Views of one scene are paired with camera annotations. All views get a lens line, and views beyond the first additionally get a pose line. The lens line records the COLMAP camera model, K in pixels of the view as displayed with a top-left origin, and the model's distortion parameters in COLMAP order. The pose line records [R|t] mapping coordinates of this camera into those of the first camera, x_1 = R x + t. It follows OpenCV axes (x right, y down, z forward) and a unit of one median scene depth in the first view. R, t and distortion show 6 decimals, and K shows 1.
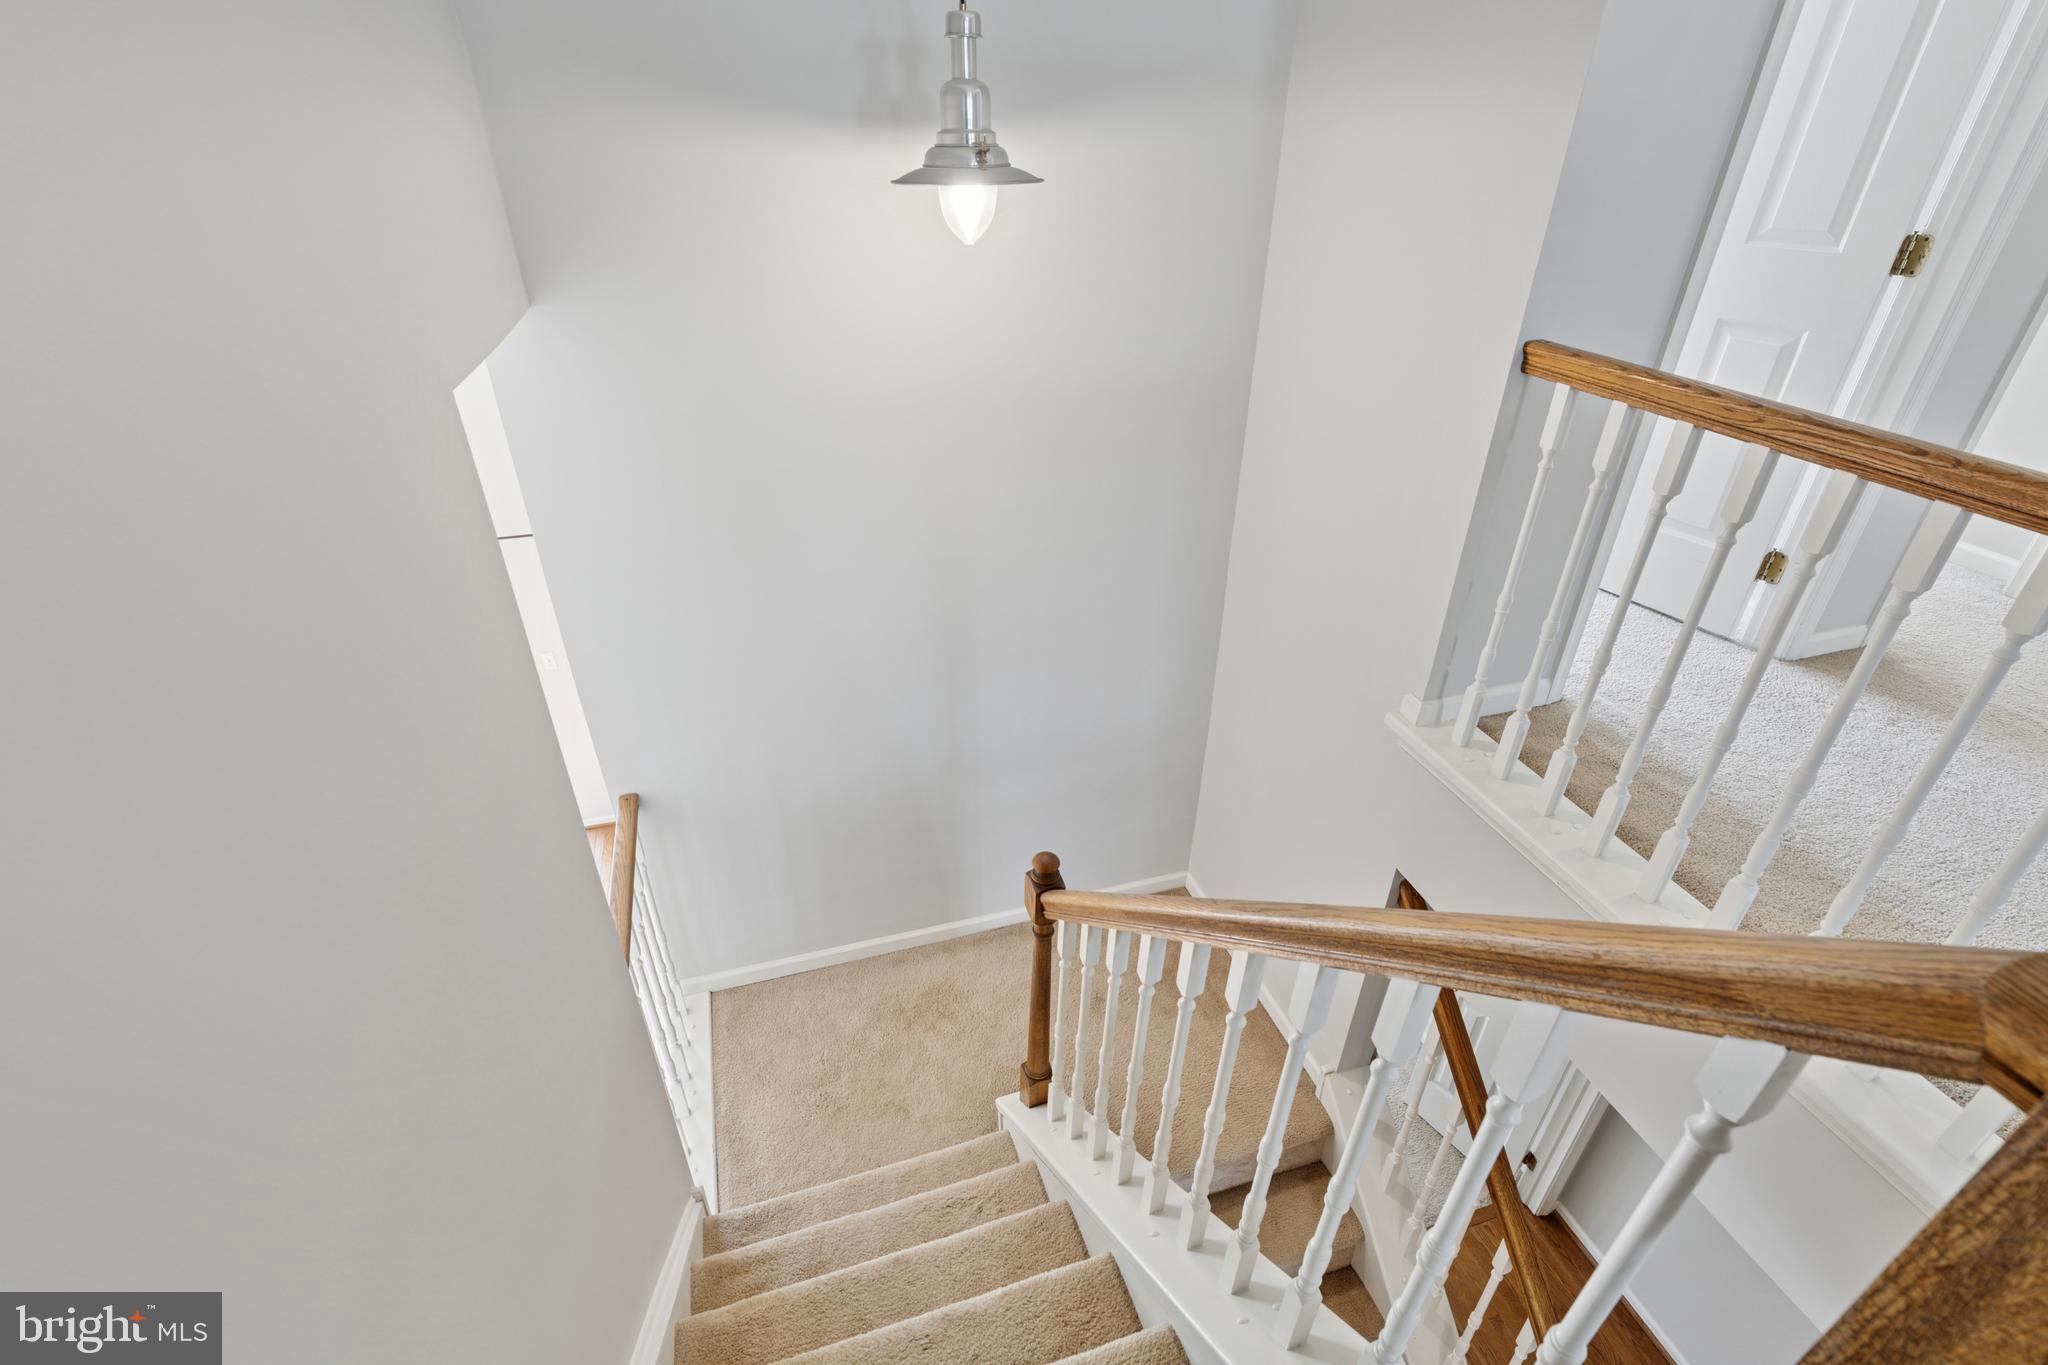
lens RADIAL K [[936.6, 0, 1019.4], [0, 936.6, 691.5], [0, 0, 1]] dist [-0.000773, 0.000844]
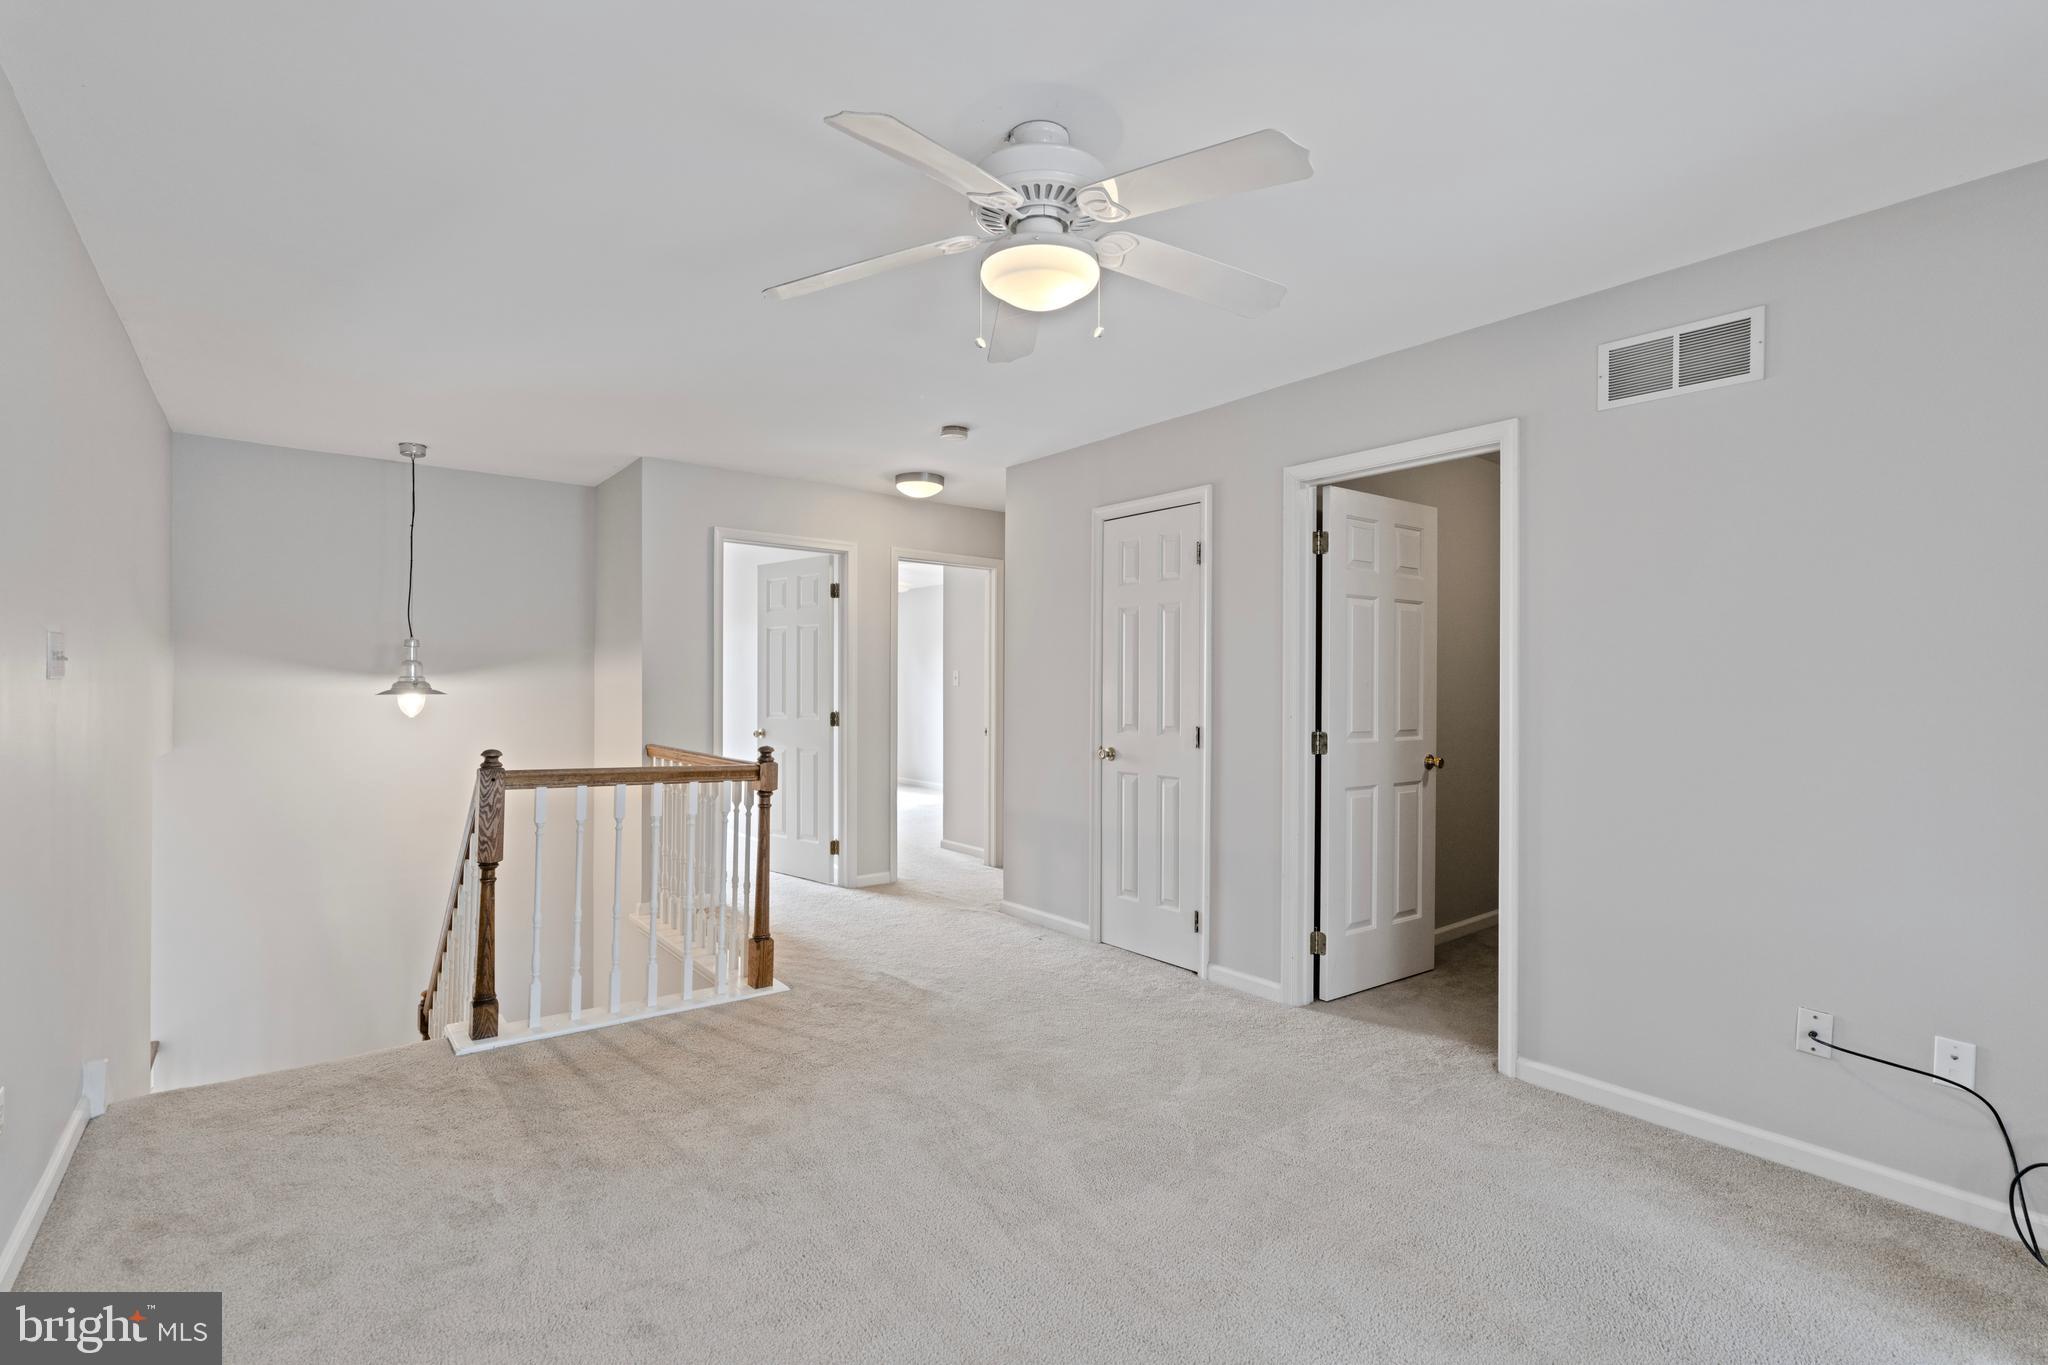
lens RADIAL K [[936.6, 0, 1019.4], [0, 936.6, 691.5], [0, 0, 1]] dist [-0.000773, 0.000844]
pose [[0.930291, -0.002483, 0.366813, 0.528668], [0.193356, 0.853095, -0.484605, 0.960397], [-0.311723, 0.521750, 0.794107, -1.471354]]
